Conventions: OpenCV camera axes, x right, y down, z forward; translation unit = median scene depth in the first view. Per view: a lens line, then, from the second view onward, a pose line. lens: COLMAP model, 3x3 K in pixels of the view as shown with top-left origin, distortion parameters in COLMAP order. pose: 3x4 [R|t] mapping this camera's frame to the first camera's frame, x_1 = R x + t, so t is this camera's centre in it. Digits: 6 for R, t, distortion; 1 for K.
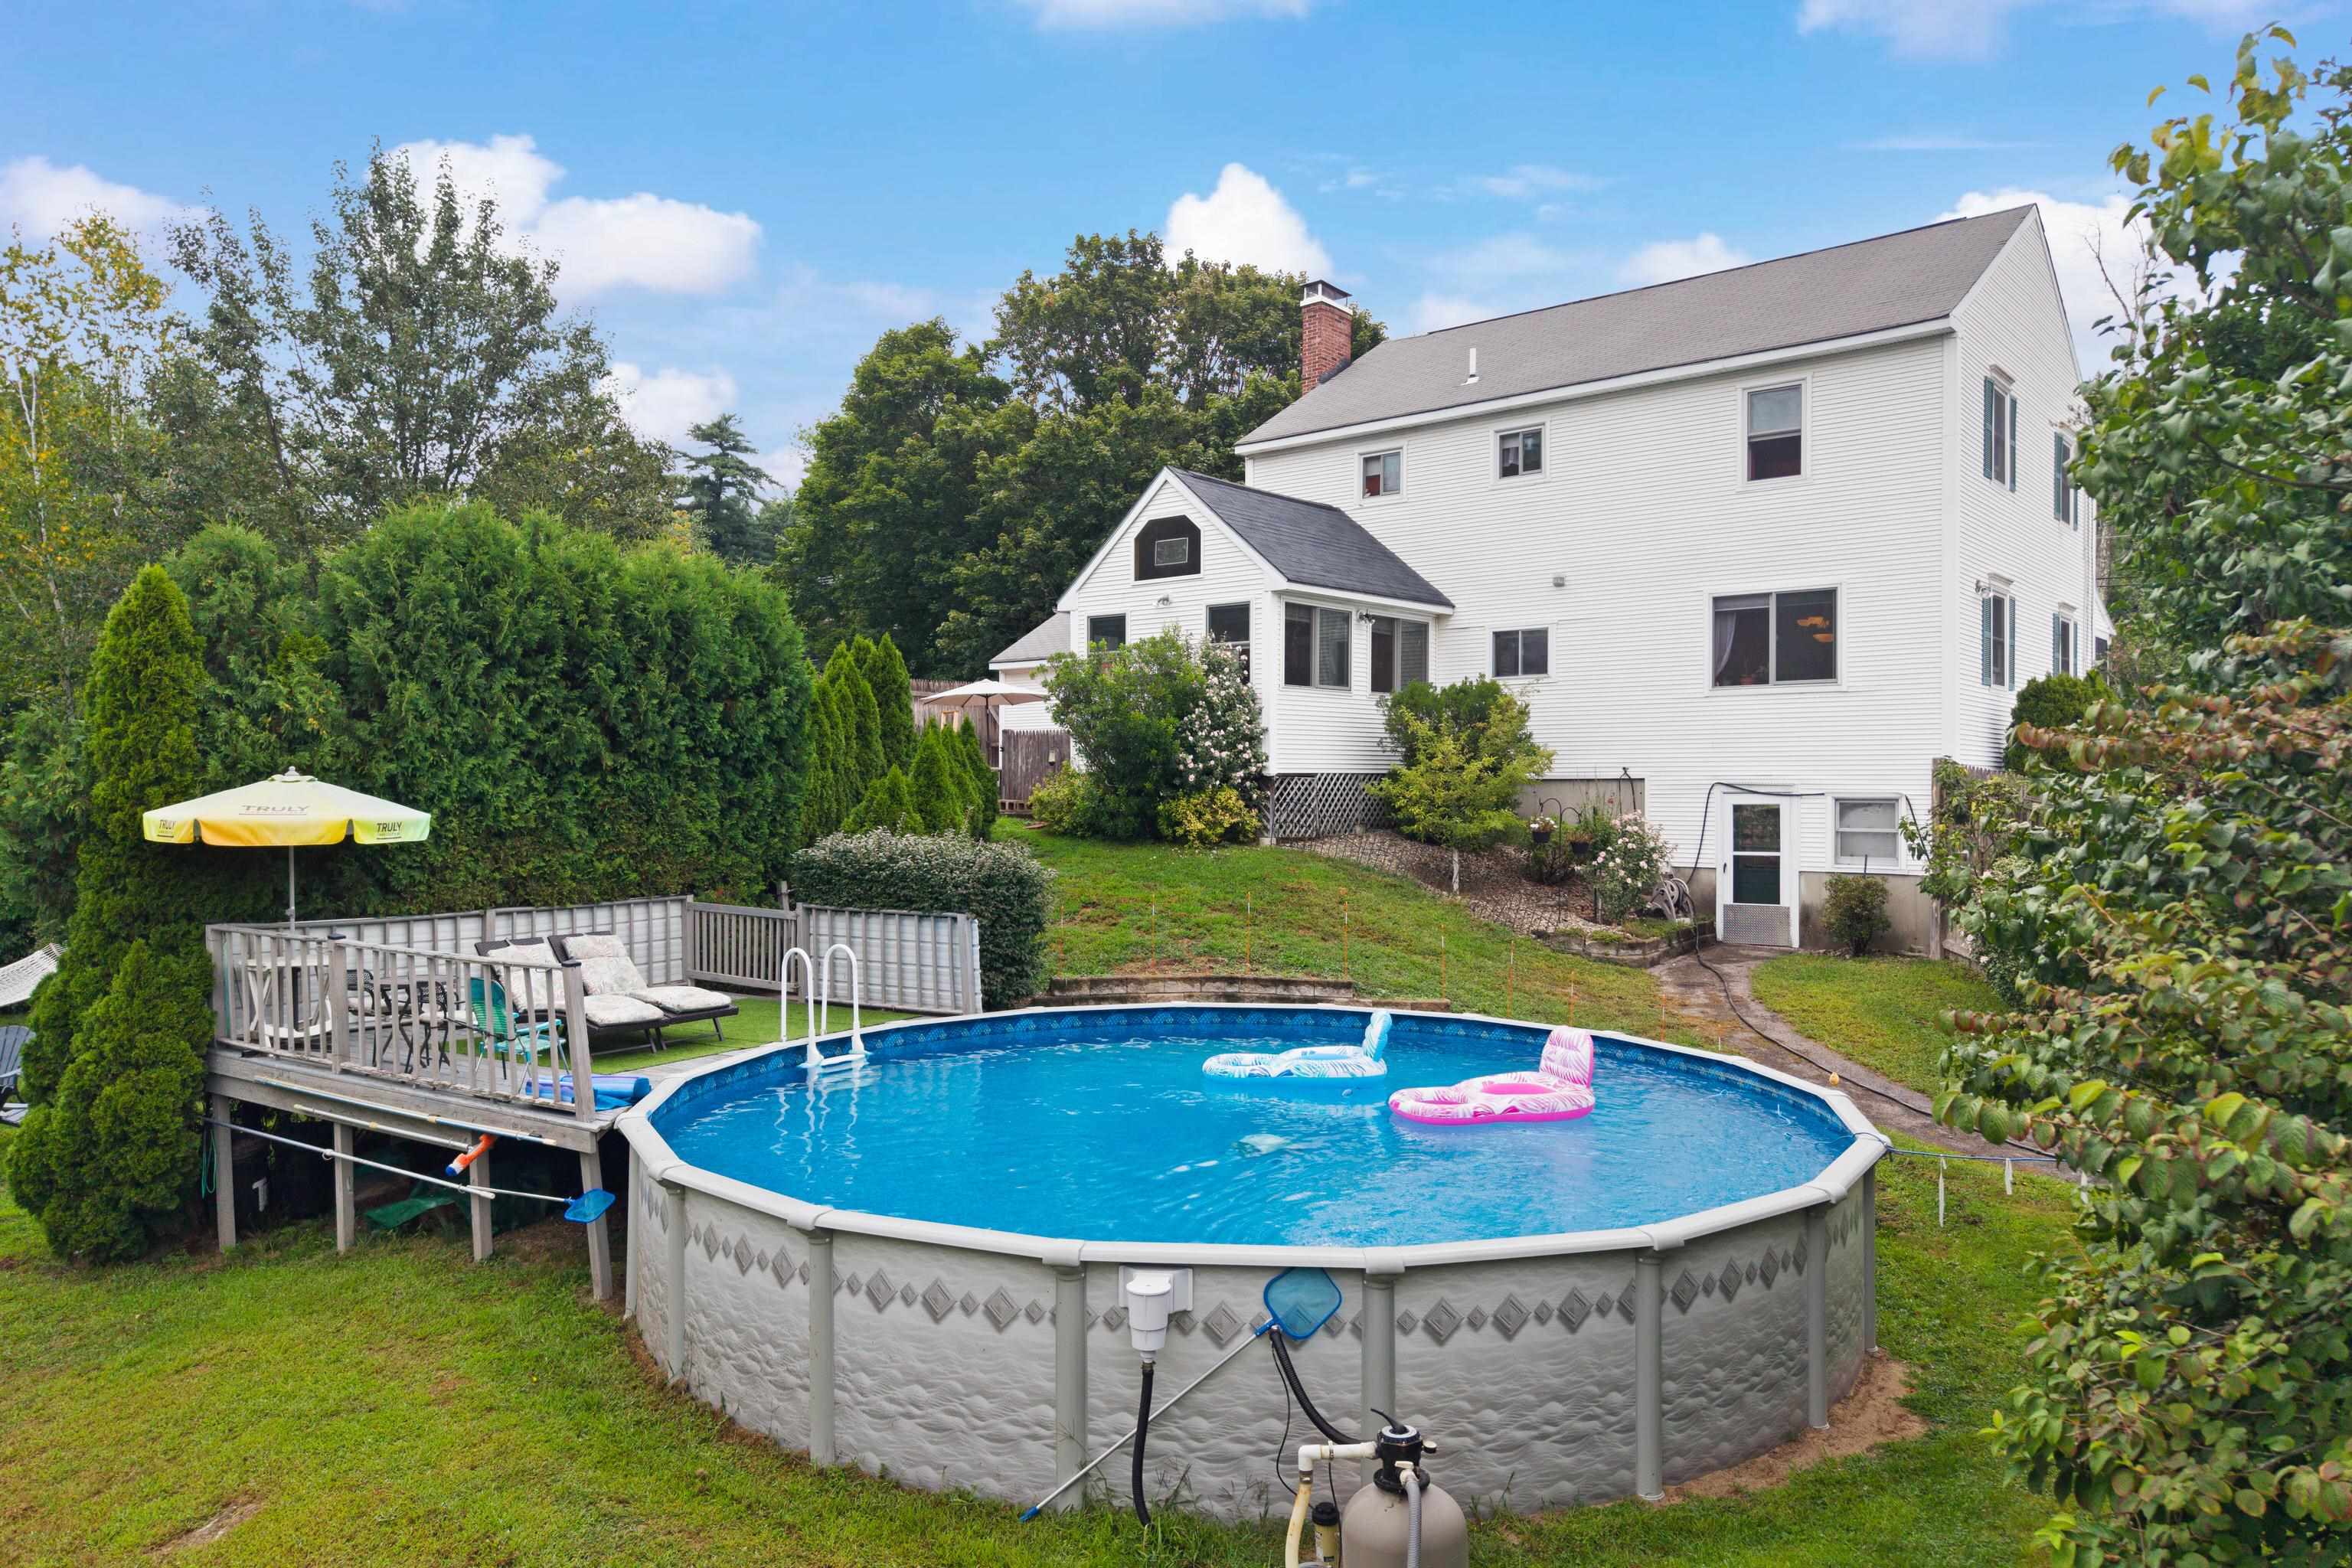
lens RADIAL K [[1601.3, 0, 1171.3], [0, 1601.3, 791.1], [0, 0, 1]] dist [0.047771, -0.057617]
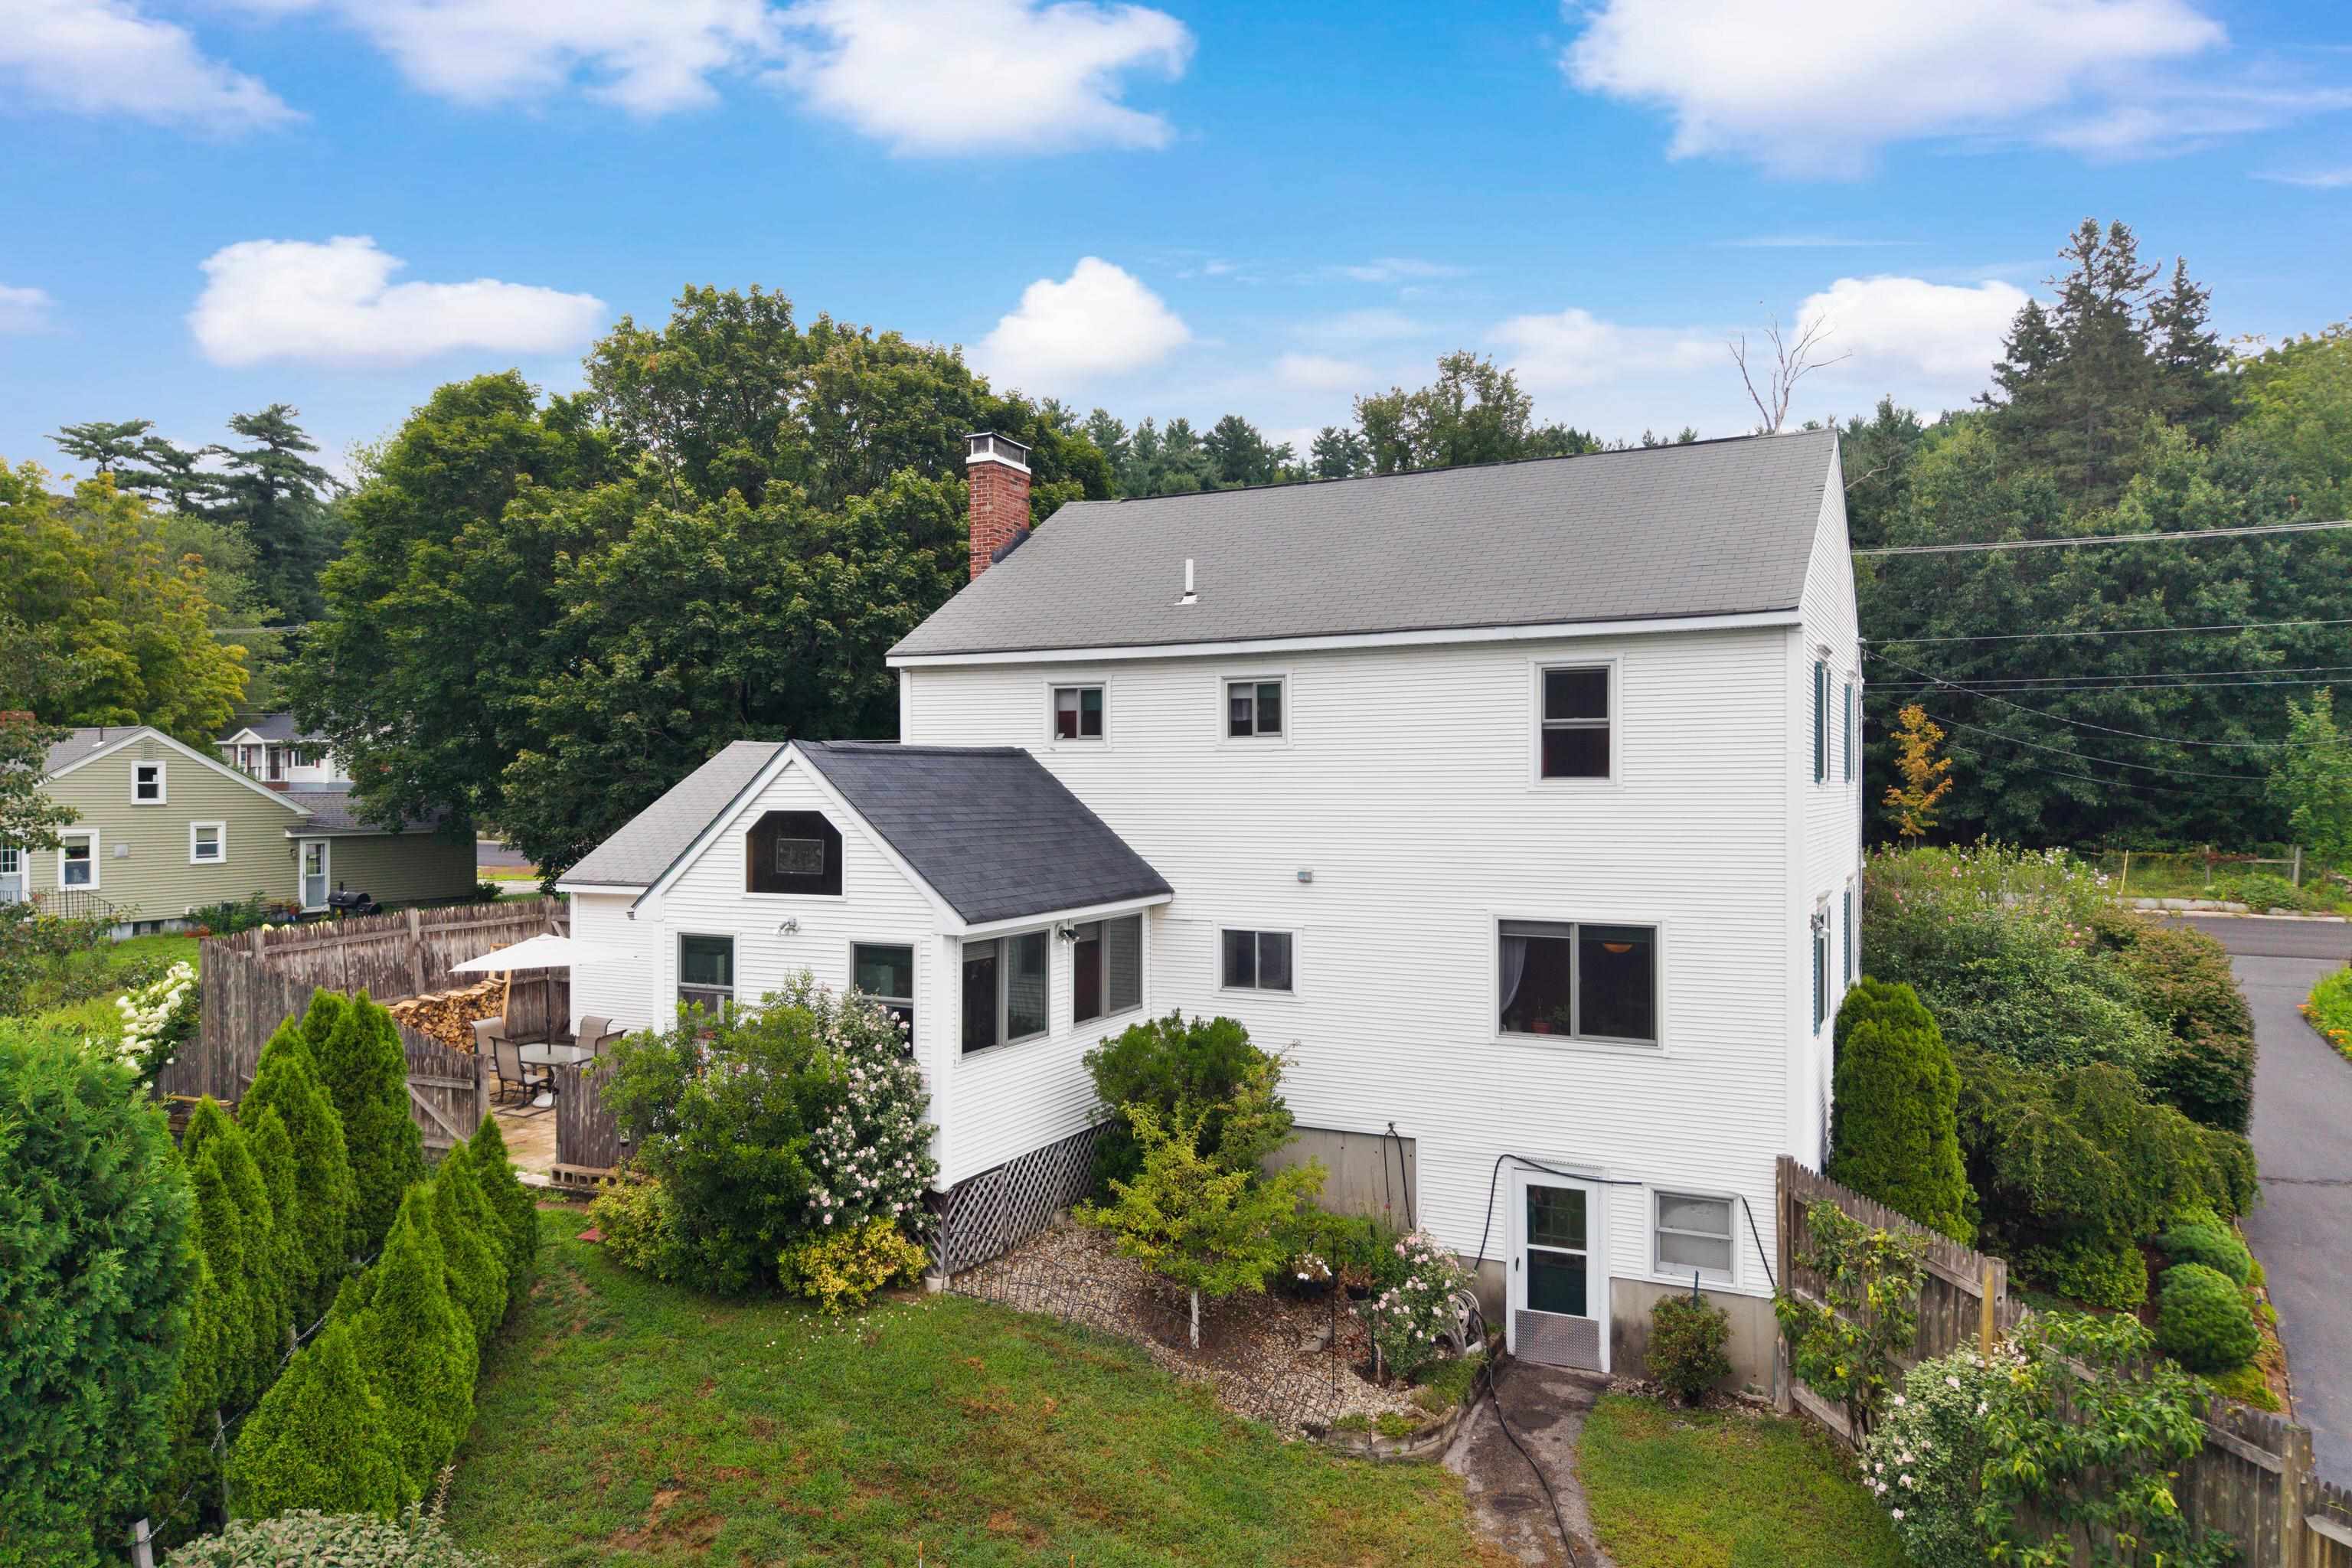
lens RADIAL K [[1581.0, 0, 1183.5], [0, 1581.0, 782.5], [0, 0, 1]] dist [0.045758, -0.049868]
pose [[0.973014, -0.003142, 0.230723, 0.003843], [0.002545, 0.999993, 0.002884, -0.190034], [-0.230730, -0.002219, 0.973015, 0.273058]]
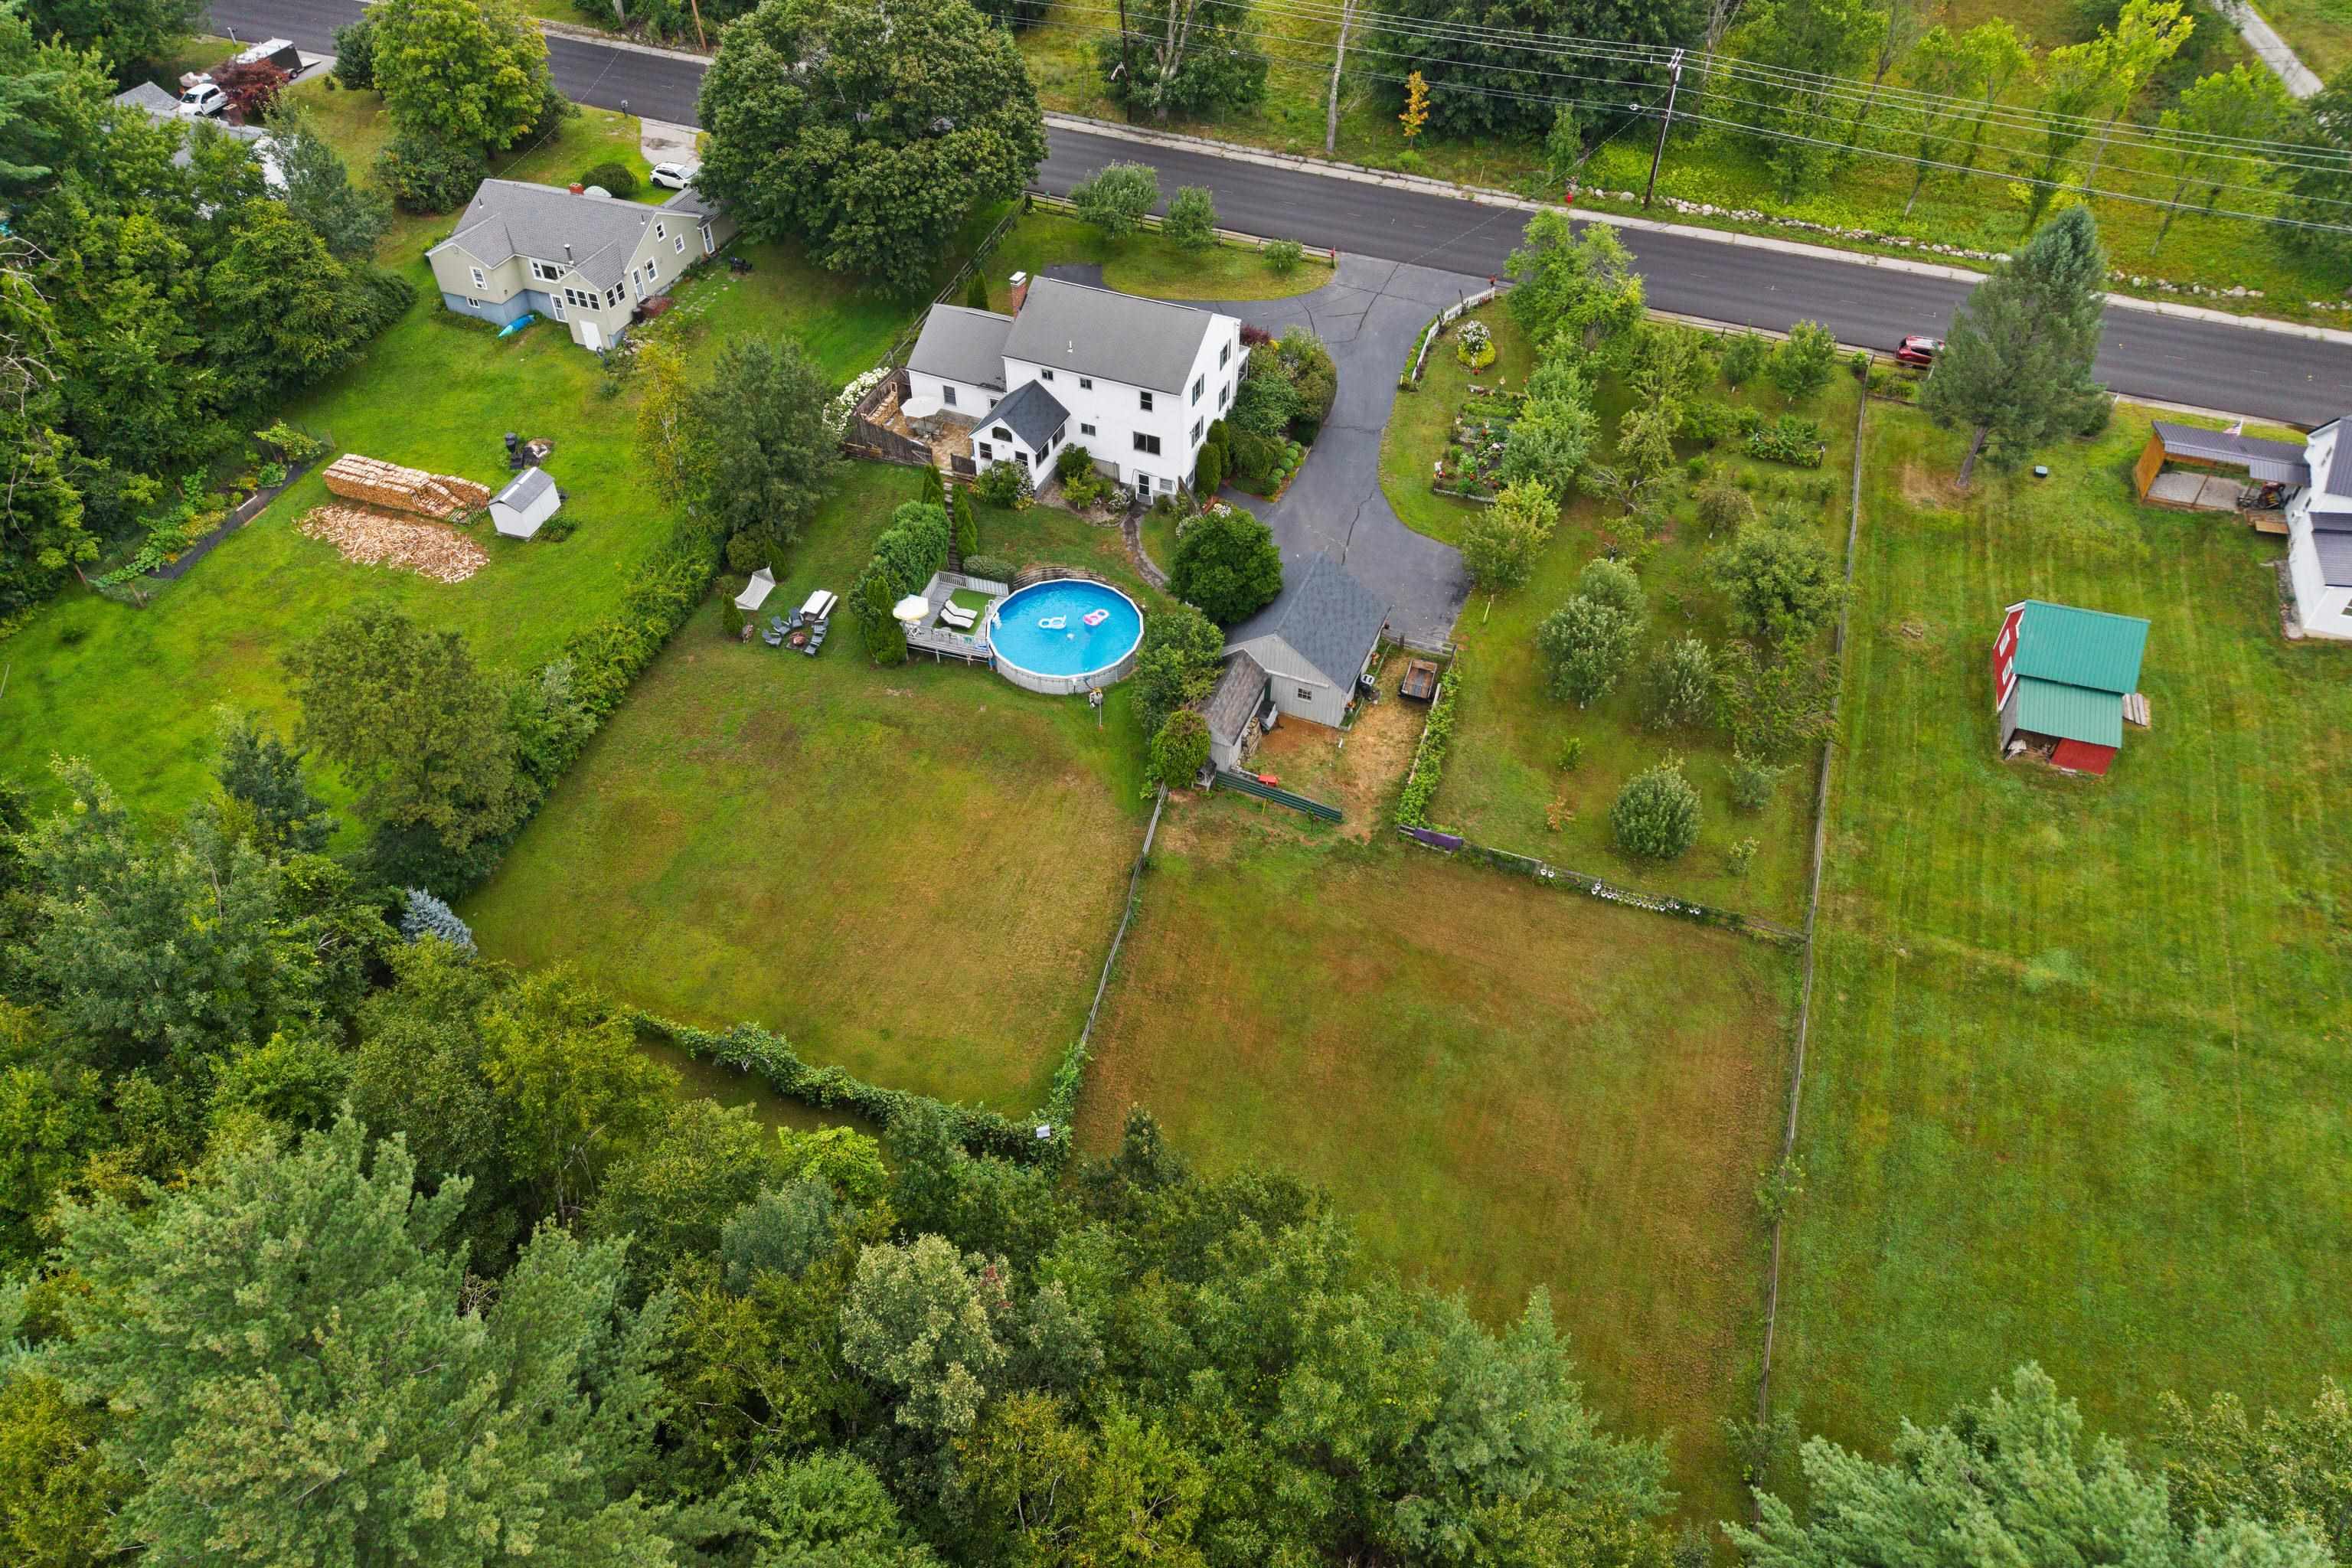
lens RADIAL K [[1700.4, 0, 1181.2], [0, 1700.4, 745.1], [0, 0, 1]] dist [0.102284, -0.000462]
pose [[0.955836, -0.201298, 0.214140, -0.655405], [0.000806, 0.730409, 0.683009, -2.542514], [-0.293898, -0.652672, 0.698314, -2.652847]]
